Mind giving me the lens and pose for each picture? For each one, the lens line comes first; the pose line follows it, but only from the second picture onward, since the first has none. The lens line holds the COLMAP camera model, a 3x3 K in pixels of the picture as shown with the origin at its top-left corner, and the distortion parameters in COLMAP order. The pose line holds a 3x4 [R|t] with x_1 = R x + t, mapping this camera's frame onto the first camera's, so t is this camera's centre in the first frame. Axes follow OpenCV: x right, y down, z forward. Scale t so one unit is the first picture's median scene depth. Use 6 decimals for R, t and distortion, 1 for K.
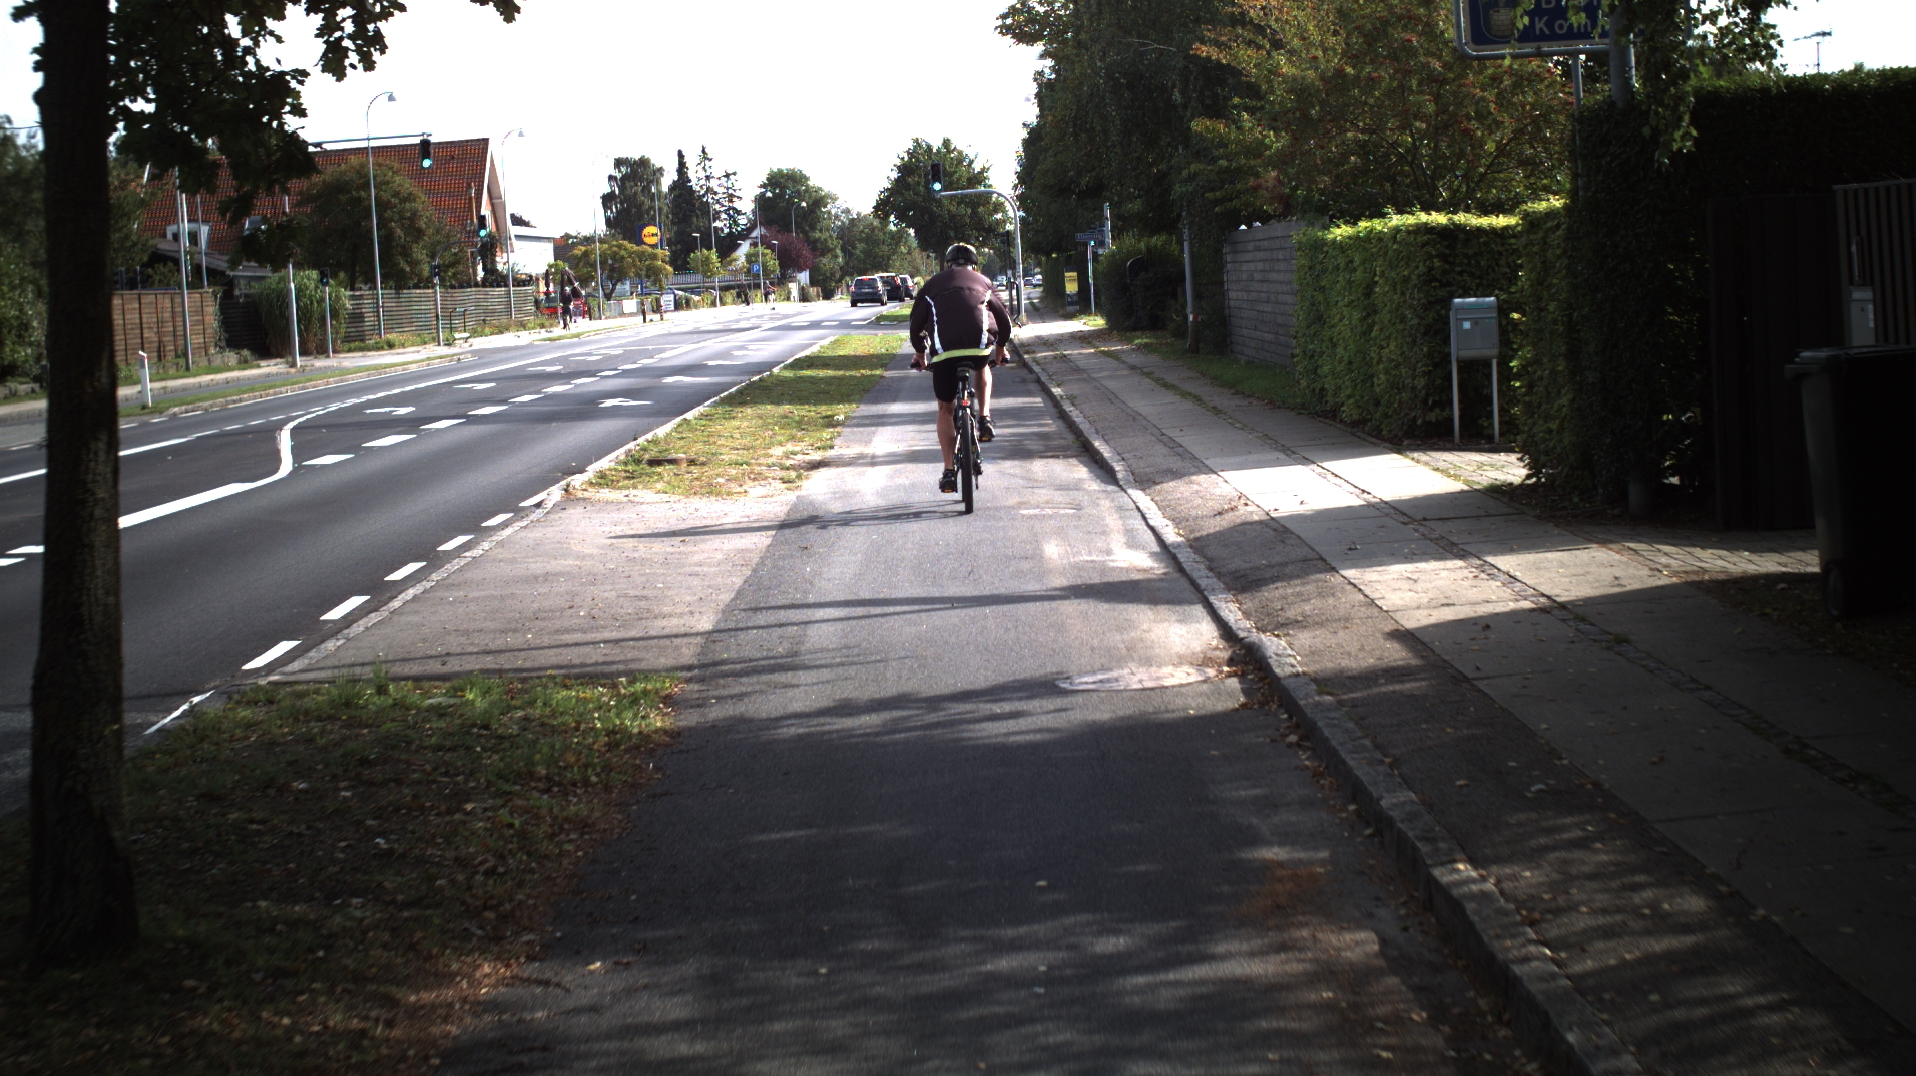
lens RADIAL K [[3191.2, 0, 958.3], [0, 3191.2, 539.1], [0, 0, 1]] dist [-0.198153, 0.000000]
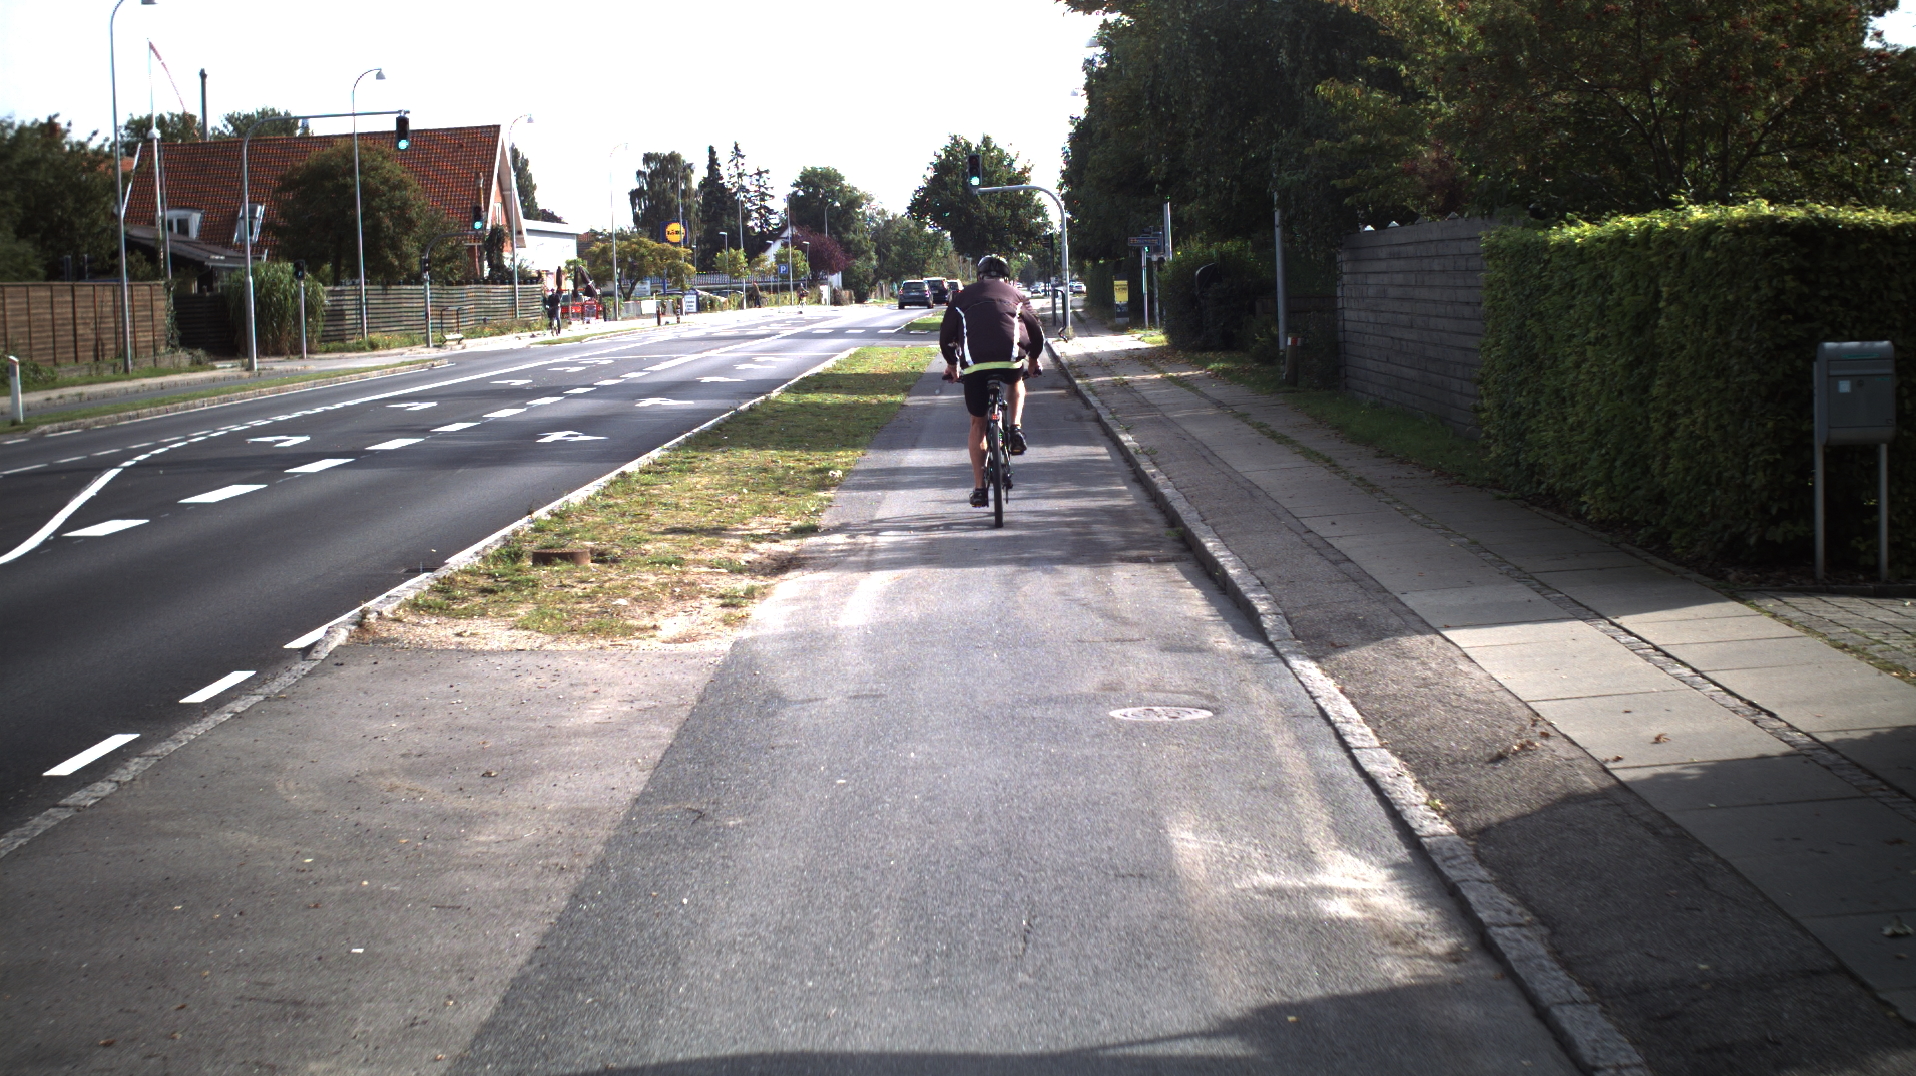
lens RADIAL K [[3191.2, 0, 961.5], [0, 3191.2, 539.2], [0, 0, 1]] dist [-0.198153, 0.000000]
pose [[0.999767, 0.019640, -0.008975, -0.001312], [-0.019653, 0.999806, -0.001361, -0.021916], [0.008947, 0.001538, 0.999959, 0.256535]]
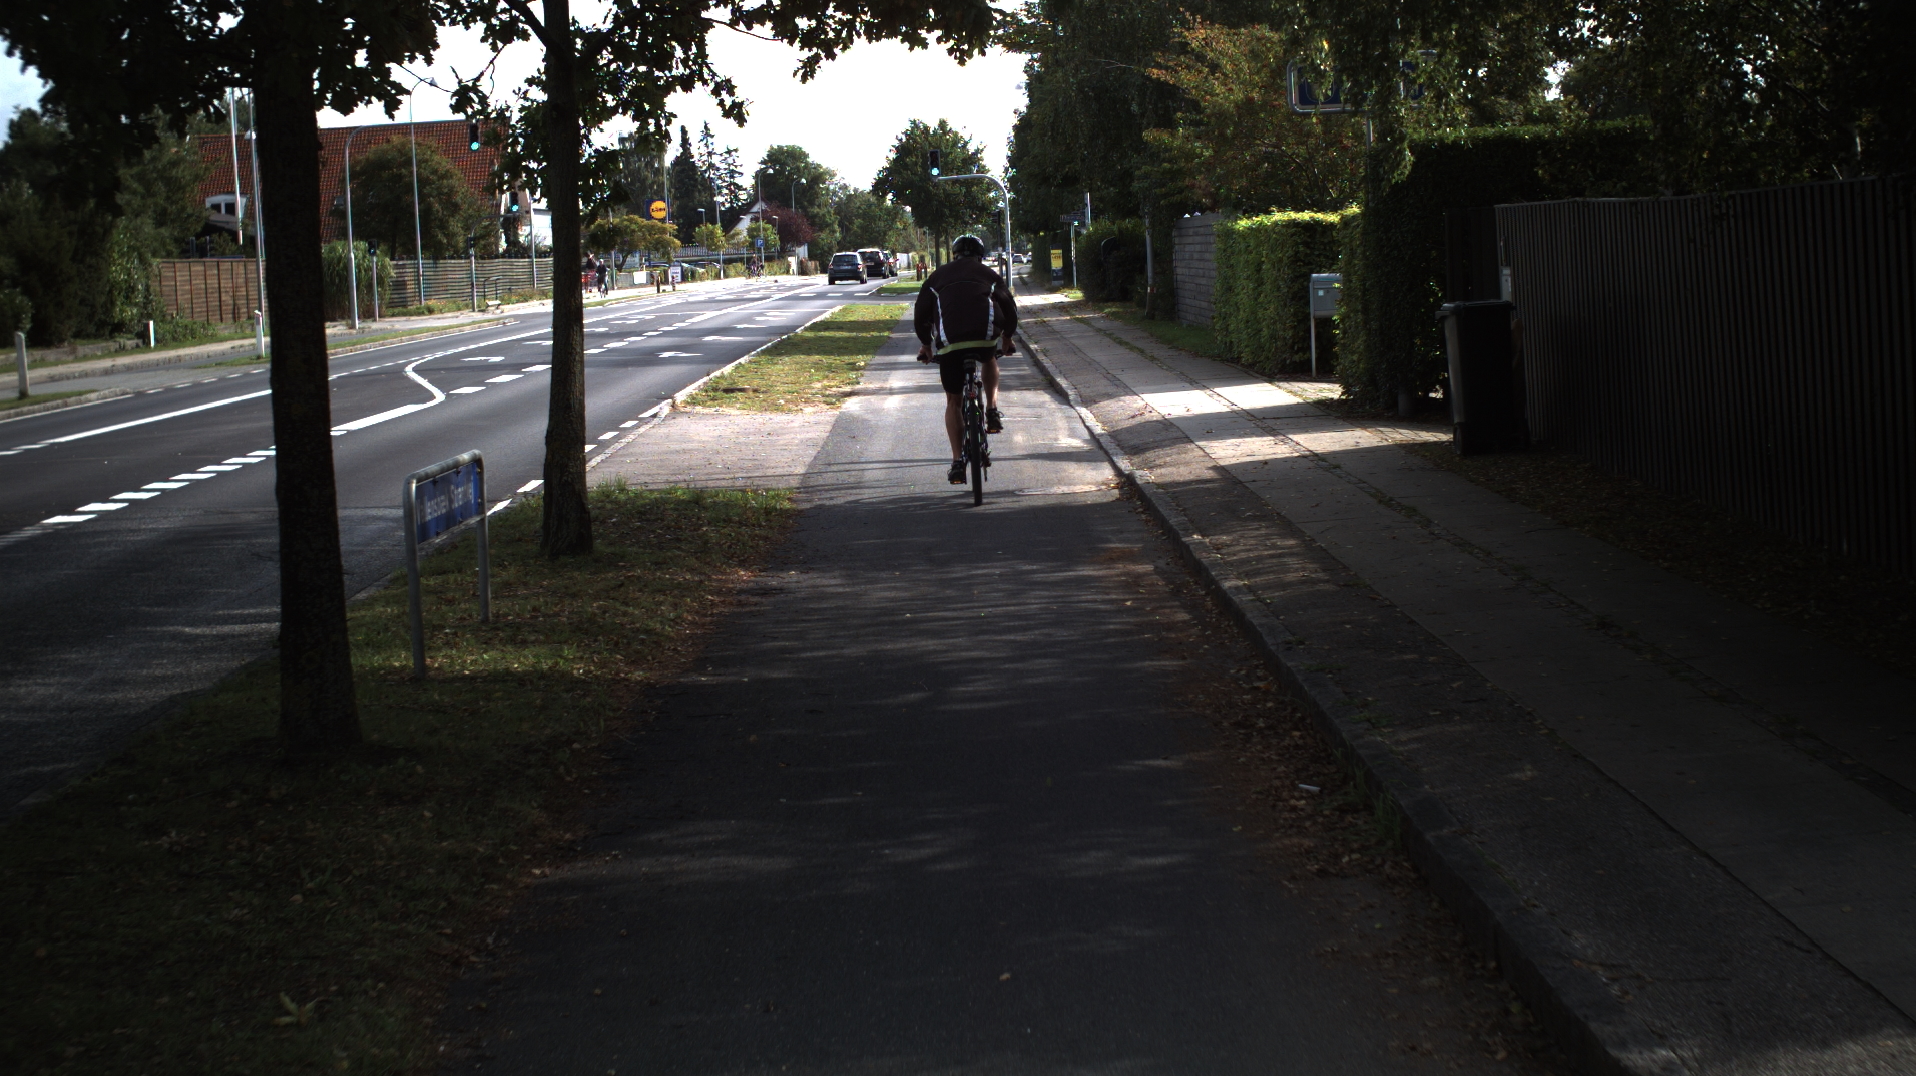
lens RADIAL K [[3191.2, 0, 956.5], [0, 3191.2, 536.9], [0, 0, 1]] dist [-0.198153, 0.000000]
pose [[0.999956, 0.009102, 0.002373, -0.001534], [-0.009118, 0.999933, 0.007122, 0.020200], [-0.002308, -0.007144, 0.999972, -0.256441]]
